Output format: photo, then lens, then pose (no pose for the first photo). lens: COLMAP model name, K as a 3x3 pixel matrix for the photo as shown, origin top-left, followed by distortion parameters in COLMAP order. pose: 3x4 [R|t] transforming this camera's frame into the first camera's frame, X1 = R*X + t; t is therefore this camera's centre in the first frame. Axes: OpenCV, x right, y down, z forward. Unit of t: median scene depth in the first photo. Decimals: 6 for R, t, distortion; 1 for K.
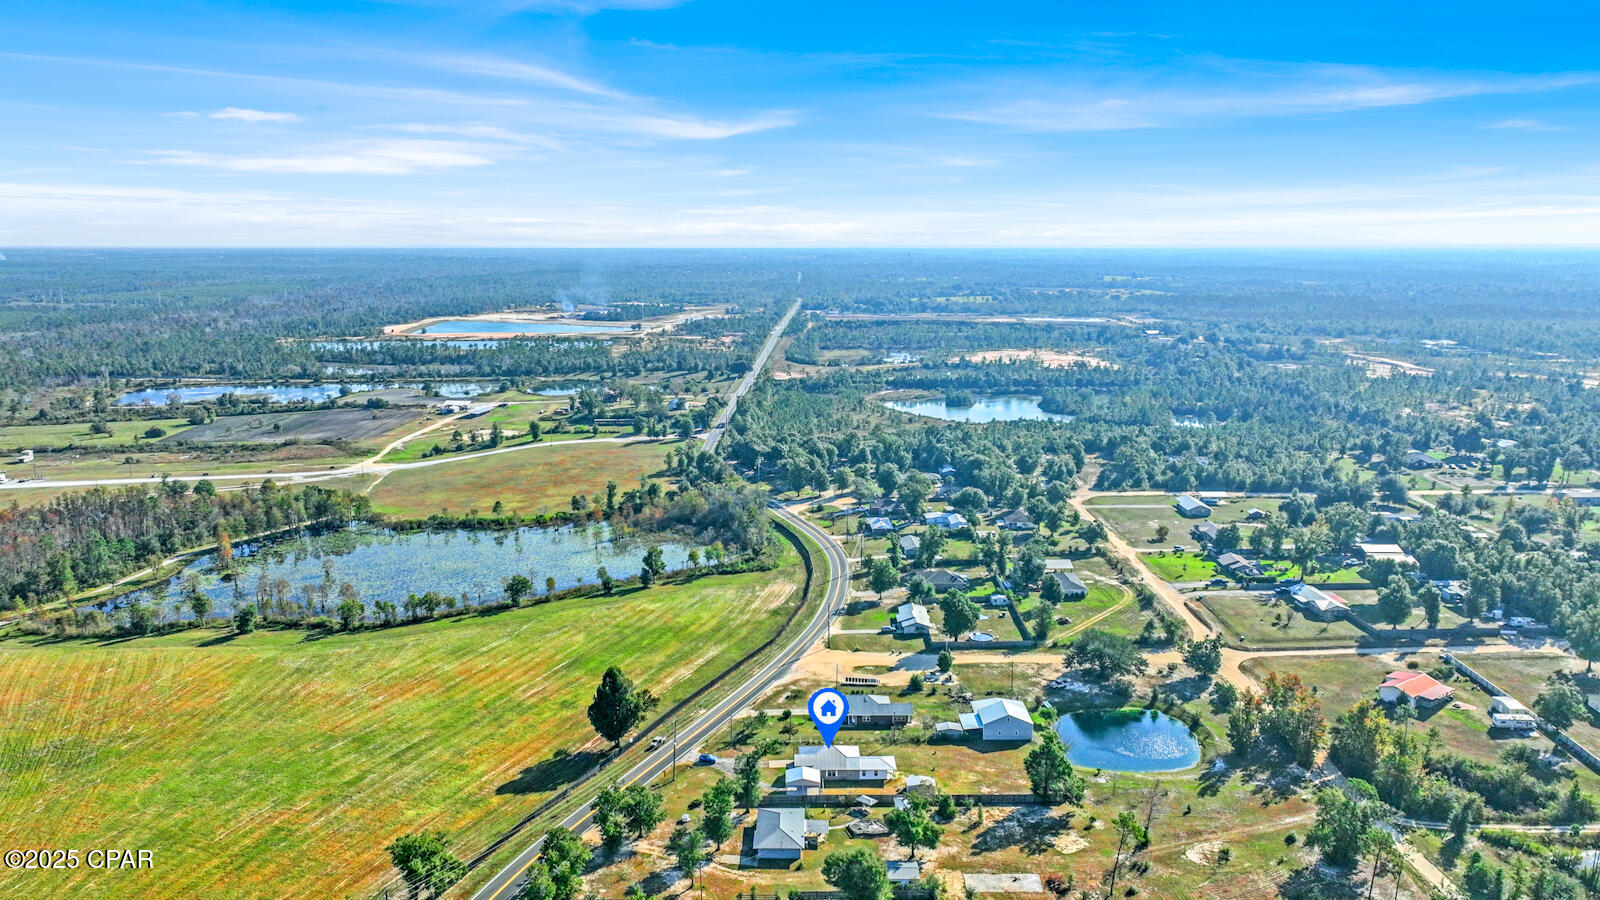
lens RADIAL K [[1127.8, 0, 792.3], [0, 1127.8, 449.2], [0, 0, 1]] dist [0.004076, 0.002988]
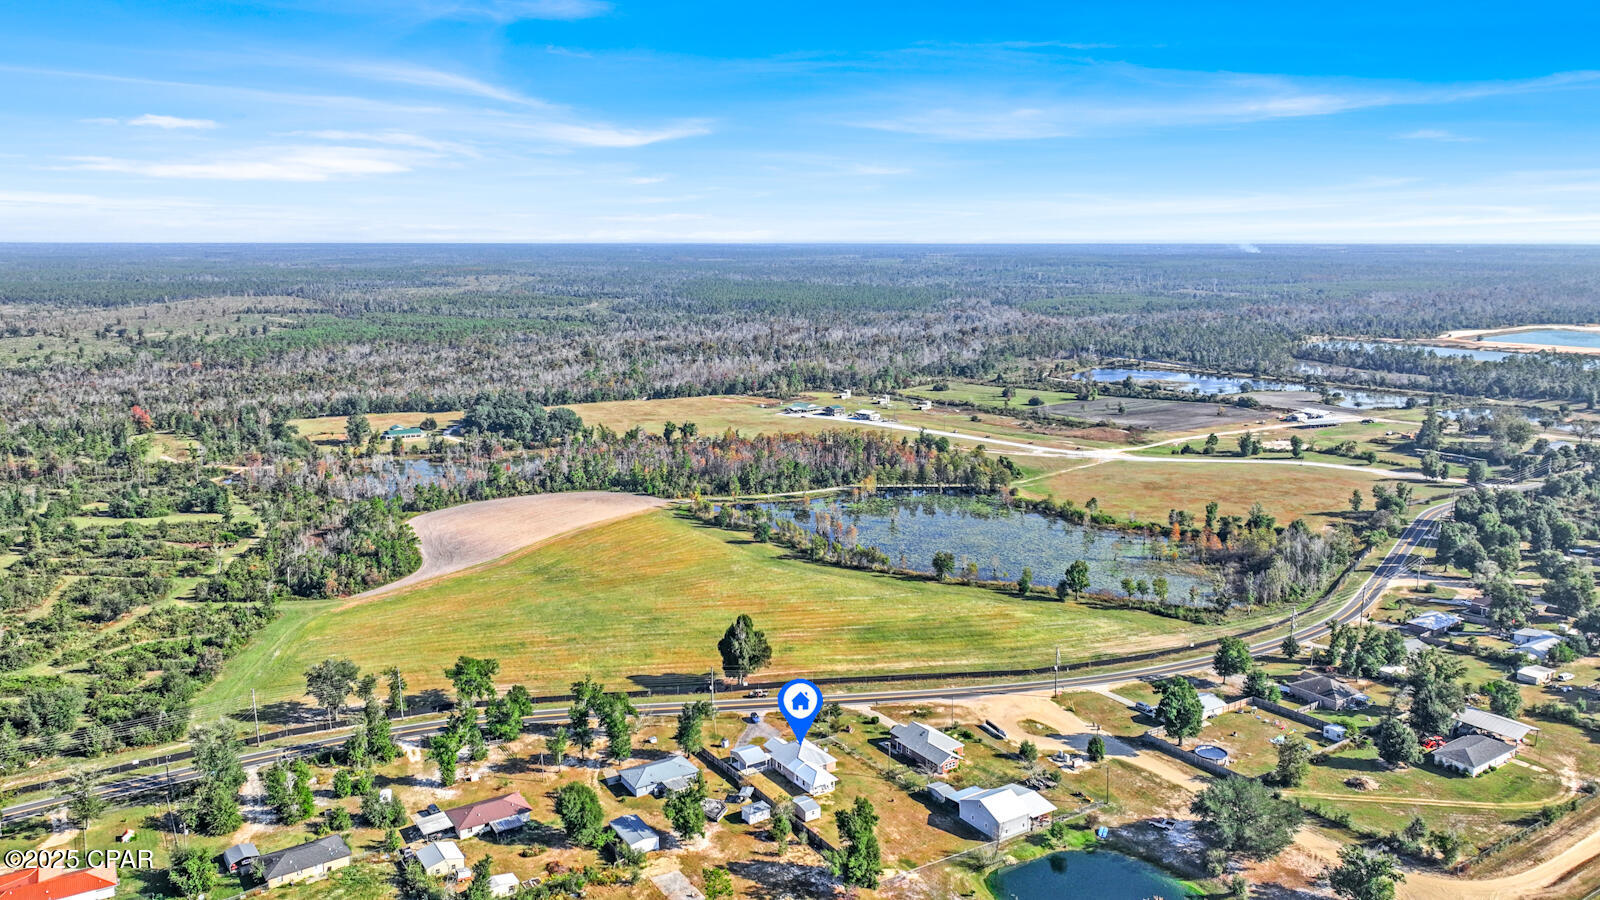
lens RADIAL K [[1179.0, 0, 803.7], [0, 1179.0, 396.1], [0, 0, 1]] dist [0.002005, 0.003212]
pose [[0.531644, 0.114163, -0.839238, 0.584319], [-0.152711, 0.987555, 0.037599, -0.053328], [0.833087, 0.108172, 0.542462, 0.269235]]
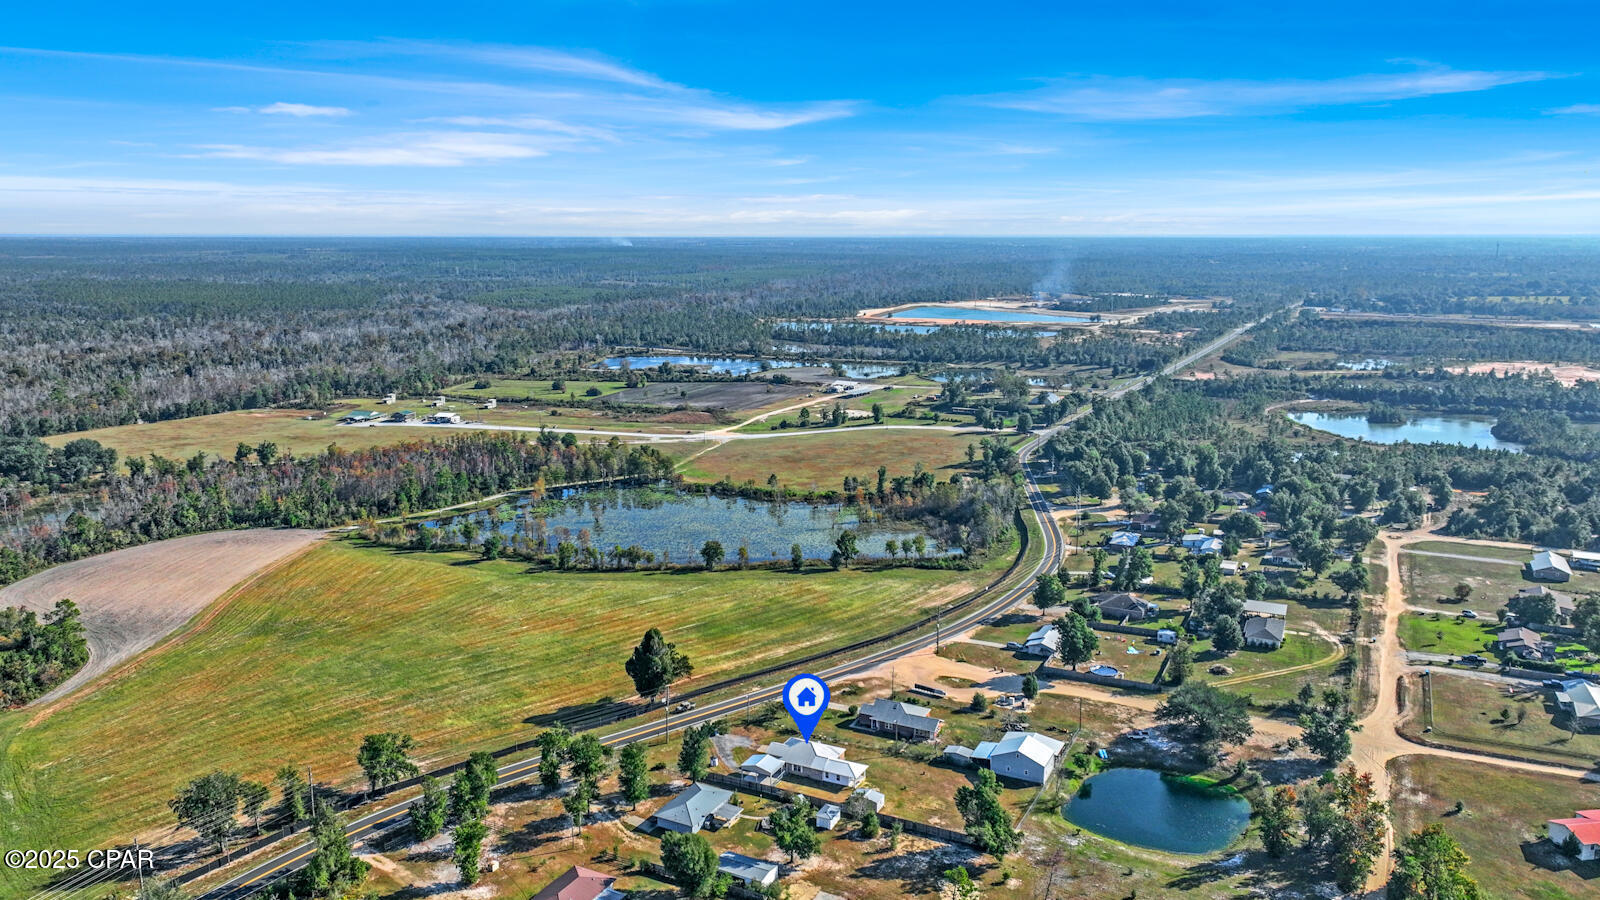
lens RADIAL K [[1135.3, 0, 800.0], [0, 1135.3, 450.0], [0, 0, 1]] dist [0.004085, -0.000485]
pose [[0.888962, 0.087832, -0.449481, 0.300842], [-0.083663, 0.996067, 0.029173, -0.012771], [0.450275, 0.011671, 0.892814, 0.072024]]
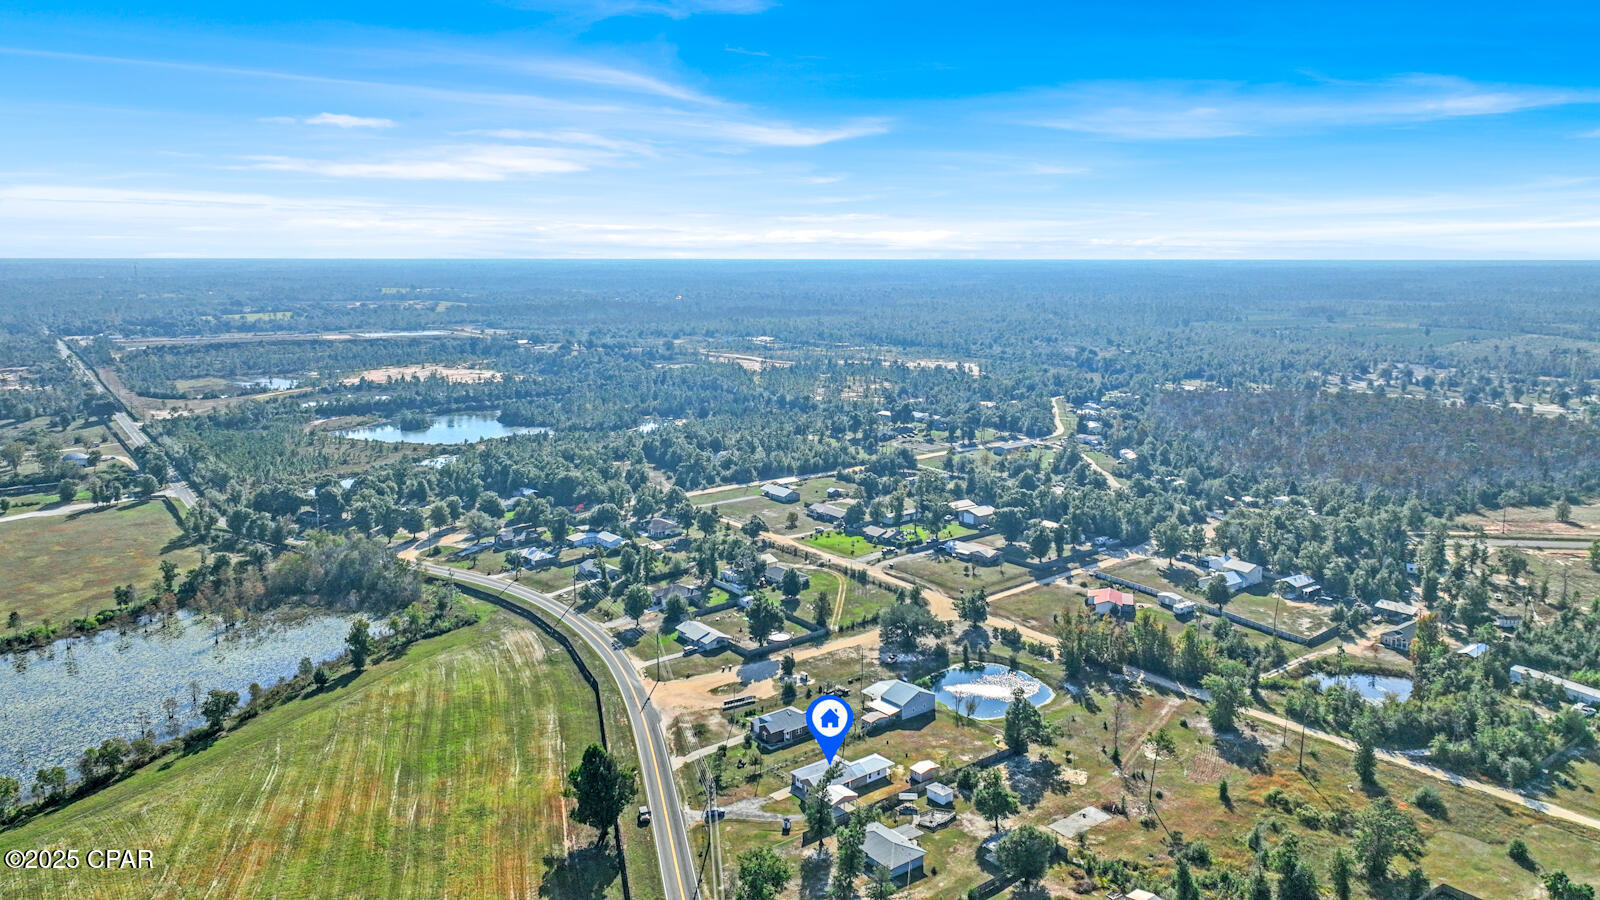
lens RADIAL K [[1135.3, 0, 800.0], [0, 1135.3, 450.0], [0, 0, 1]] dist [0.004085, -0.000485]
pose [[0.783297, -0.106818, 0.612401, -0.378565], [0.112827, 0.993194, 0.028926, -0.026140], [-0.611323, 0.046437, 0.790018, 0.143986]]
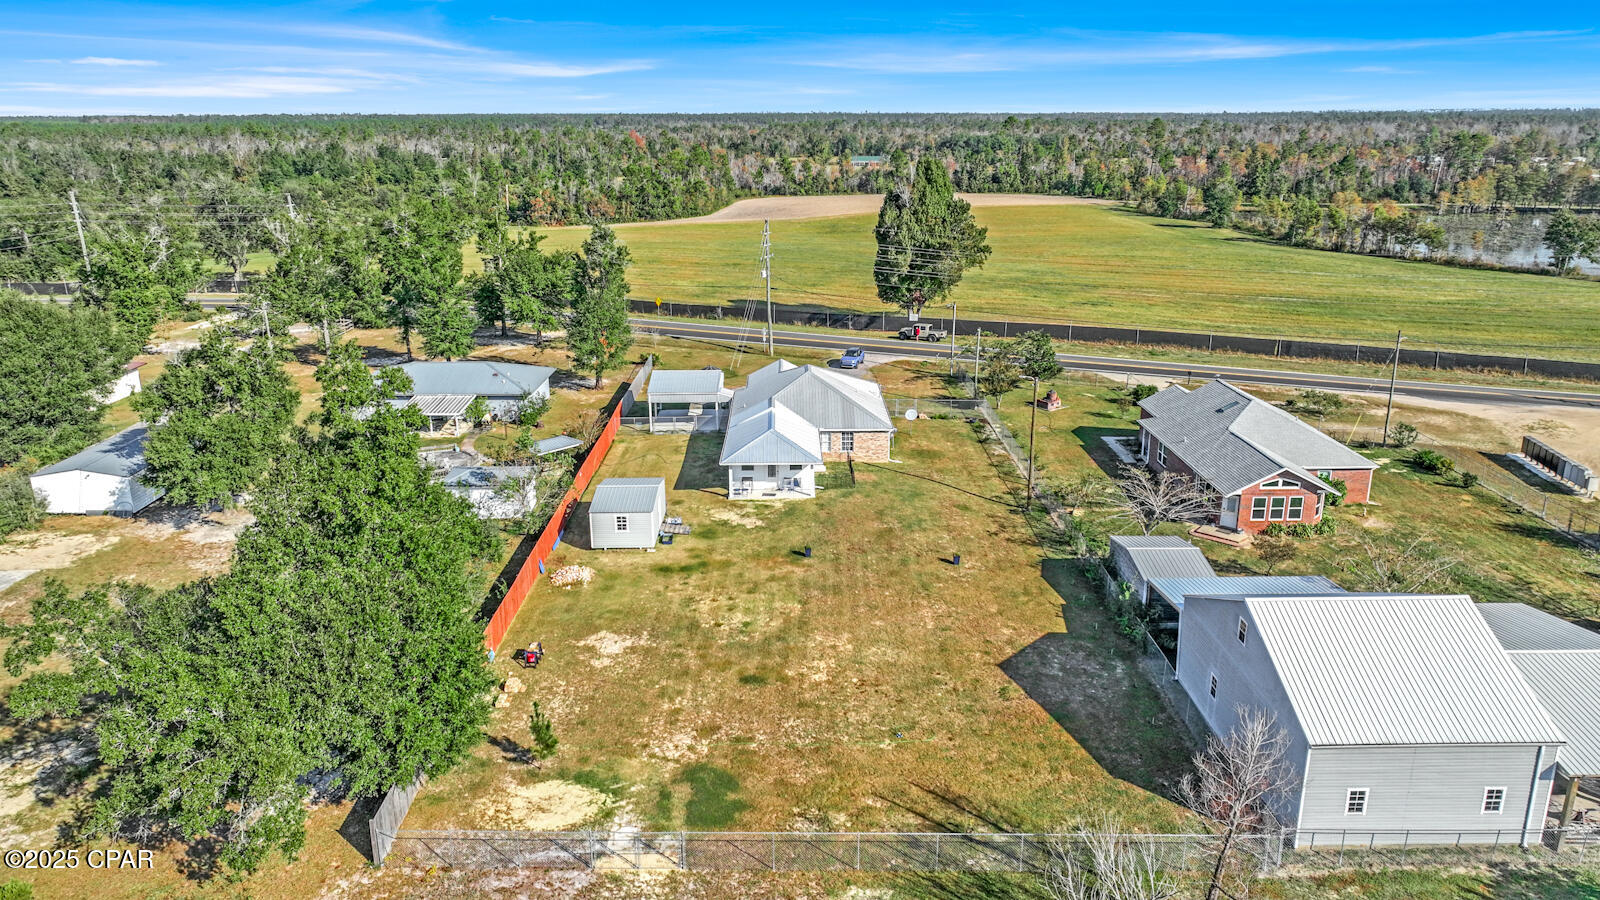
lens RADIAL K [[1127.8, 0, 792.3], [0, 1127.8, 449.2], [0, 0, 1]] dist [0.004076, 0.002988]
pose [[-0.009080, 0.282543, -0.959212, 0.237958], [-0.174410, 0.944100, 0.279743, 0.128876], [0.984631, 0.169836, 0.040706, 0.656902]]
